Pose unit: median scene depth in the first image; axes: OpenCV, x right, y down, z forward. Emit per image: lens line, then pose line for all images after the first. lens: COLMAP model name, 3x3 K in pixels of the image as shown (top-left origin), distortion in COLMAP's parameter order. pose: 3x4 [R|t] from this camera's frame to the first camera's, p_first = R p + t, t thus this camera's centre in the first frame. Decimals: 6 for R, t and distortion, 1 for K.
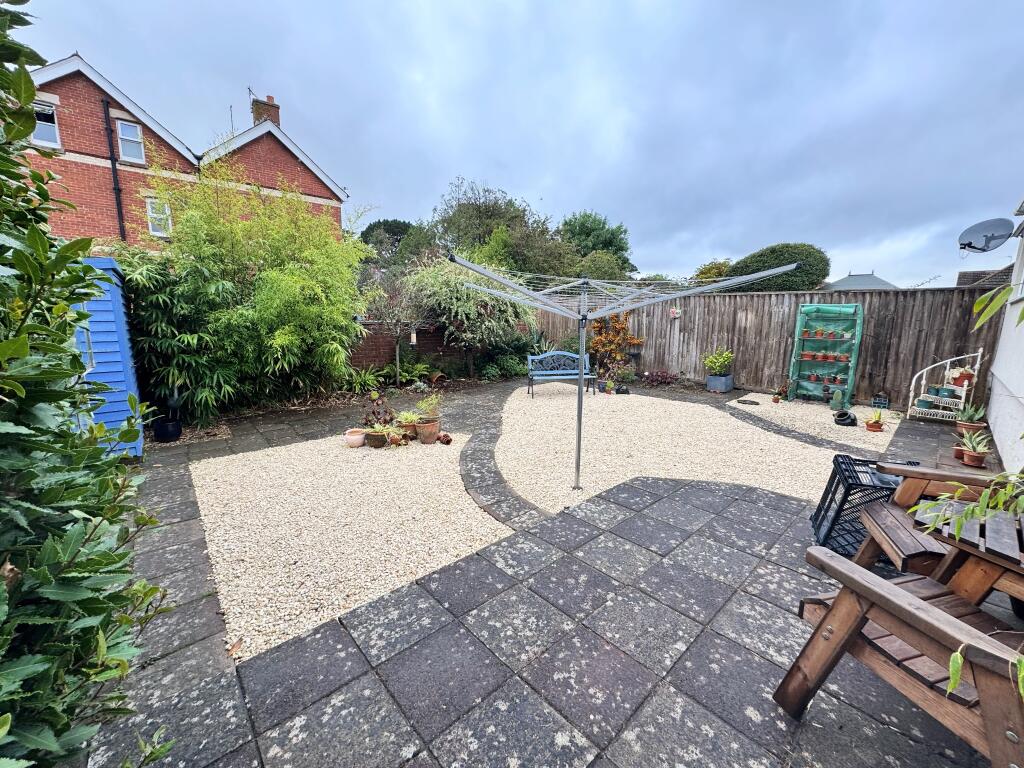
lens RADIAL K [[414.9, 0, 512.0], [0, 414.9, 384.0], [0, 0, 1]] dist [-0.000781, -0.000095]
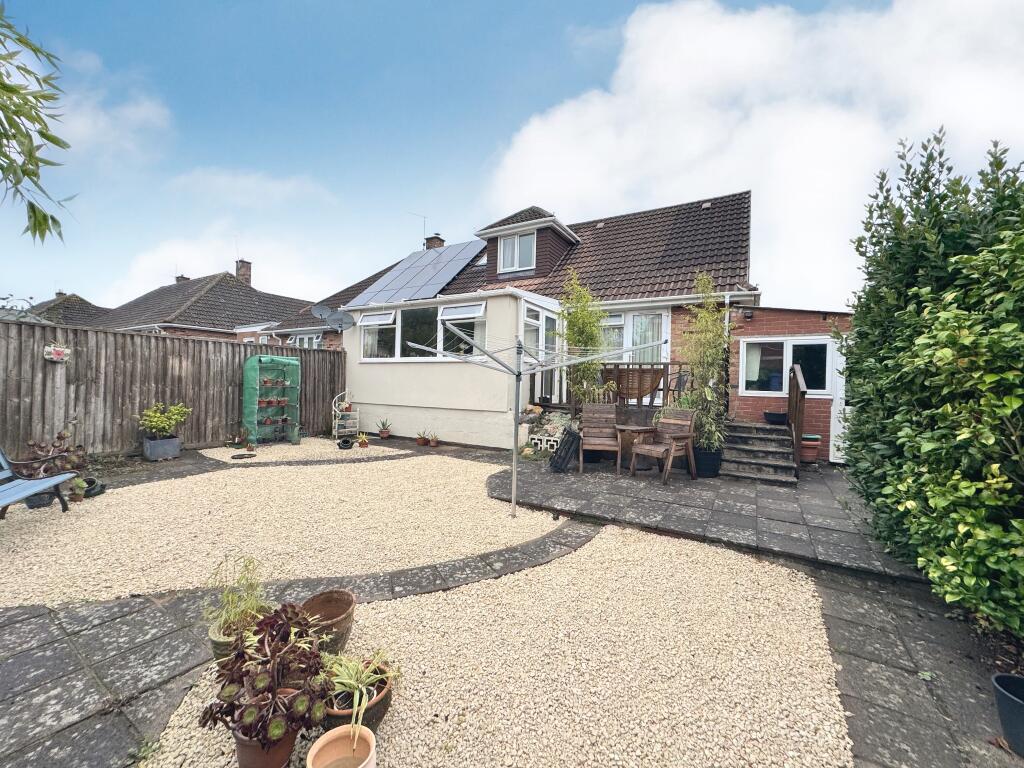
lens RADIAL K [[414.9, 0, 512.0], [0, 414.9, 384.0], [0, 0, 1]] dist [-0.000781, -0.000095]
pose [[-0.308126, -0.027935, 0.950935, -0.458590], [0.122787, 0.990041, 0.068870, -0.098053], [-0.943388, 0.137983, -0.301628, 0.630541]]
